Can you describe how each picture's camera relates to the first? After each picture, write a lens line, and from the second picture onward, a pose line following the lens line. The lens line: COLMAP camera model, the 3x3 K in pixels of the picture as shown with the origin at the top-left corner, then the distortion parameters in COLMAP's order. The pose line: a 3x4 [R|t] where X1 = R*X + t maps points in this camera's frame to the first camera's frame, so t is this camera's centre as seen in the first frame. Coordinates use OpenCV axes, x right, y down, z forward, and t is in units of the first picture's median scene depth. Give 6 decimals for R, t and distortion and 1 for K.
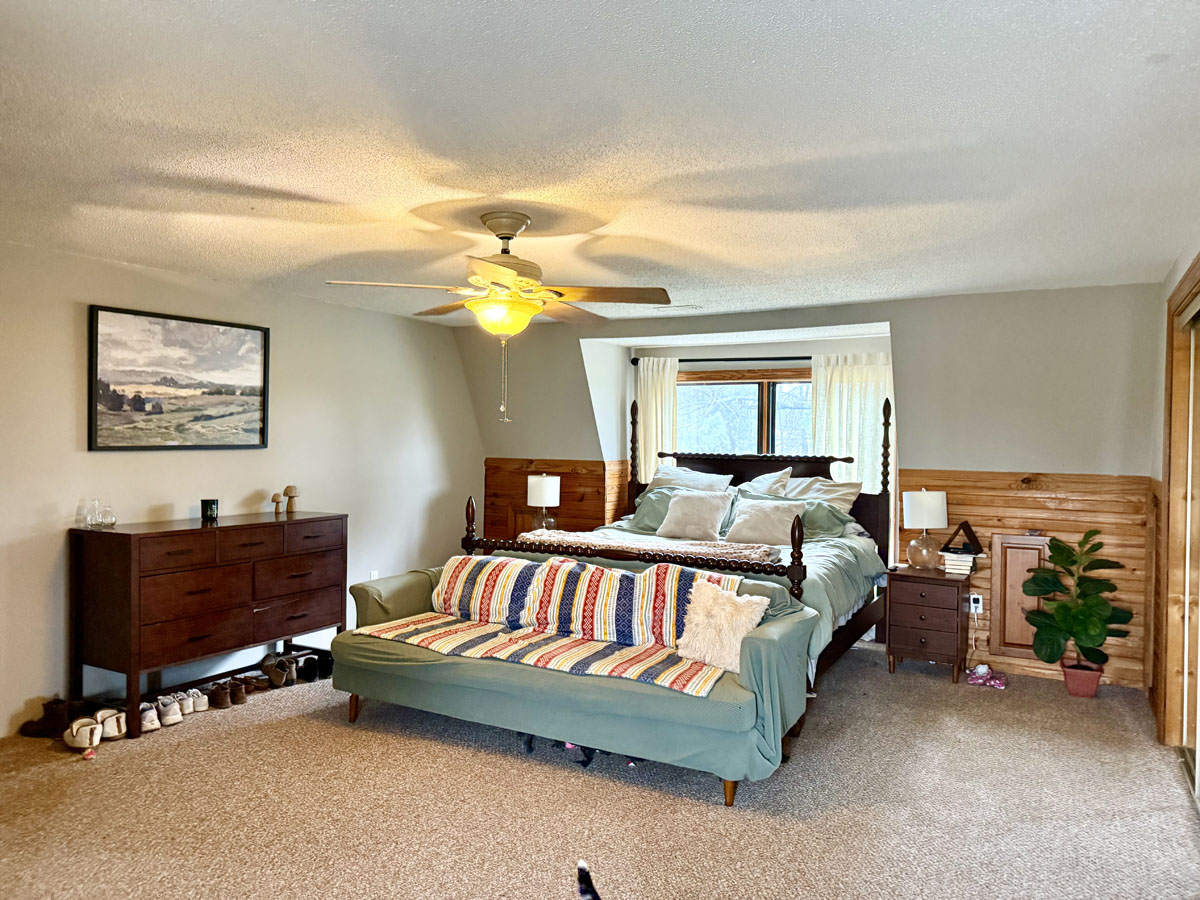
lens RADIAL K [[826.0, 0, 615.9], [0, 826.0, 448.9], [0, 0, 1]] dist [0.099761, -0.118946]
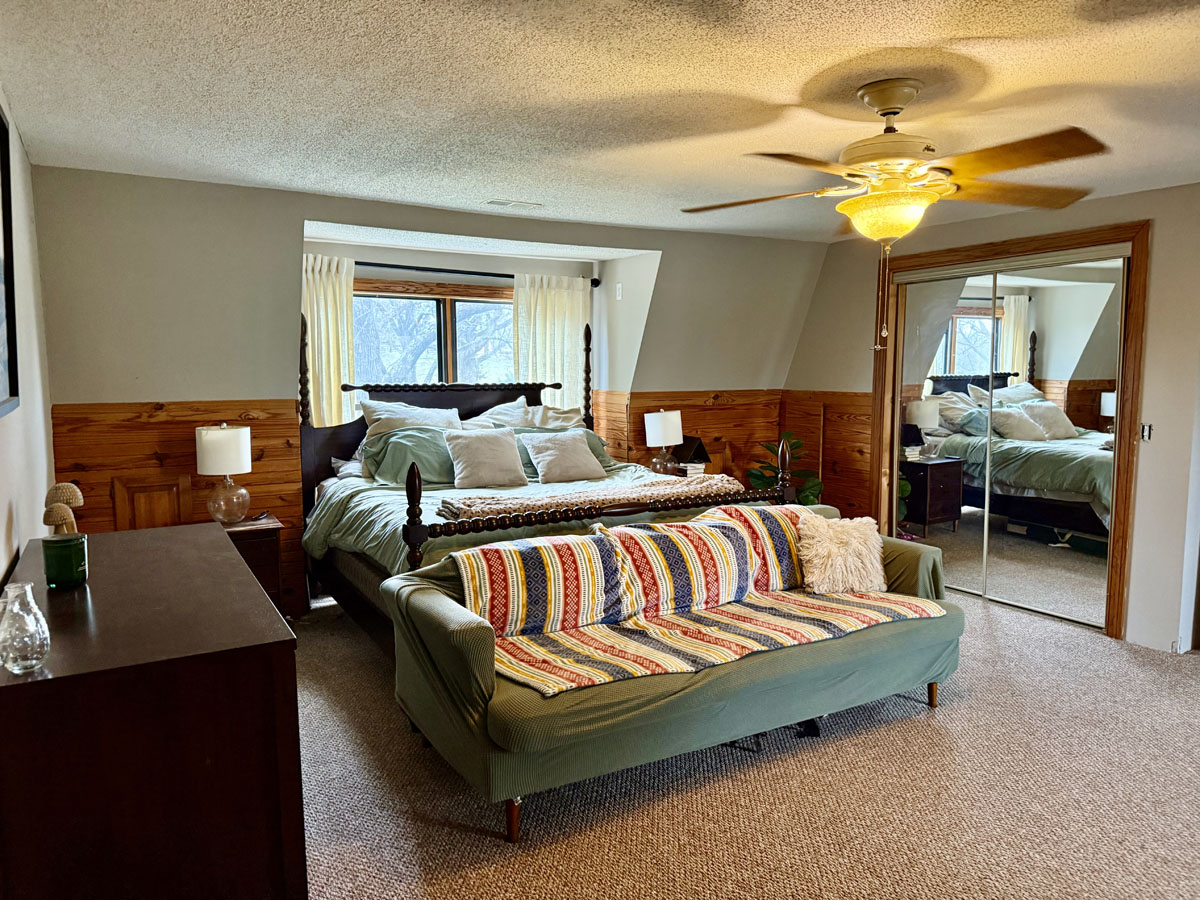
lens RADIAL K [[826.0, 0, 615.9], [0, 826.0, 448.9], [0, 0, 1]] dist [0.099761, -0.118946]
pose [[0.497127, -0.099476, 0.861957, -0.511620], [0.018746, 0.994406, 0.103950, -0.012457], [-0.867475, -0.035518, 0.496210, 0.426261]]
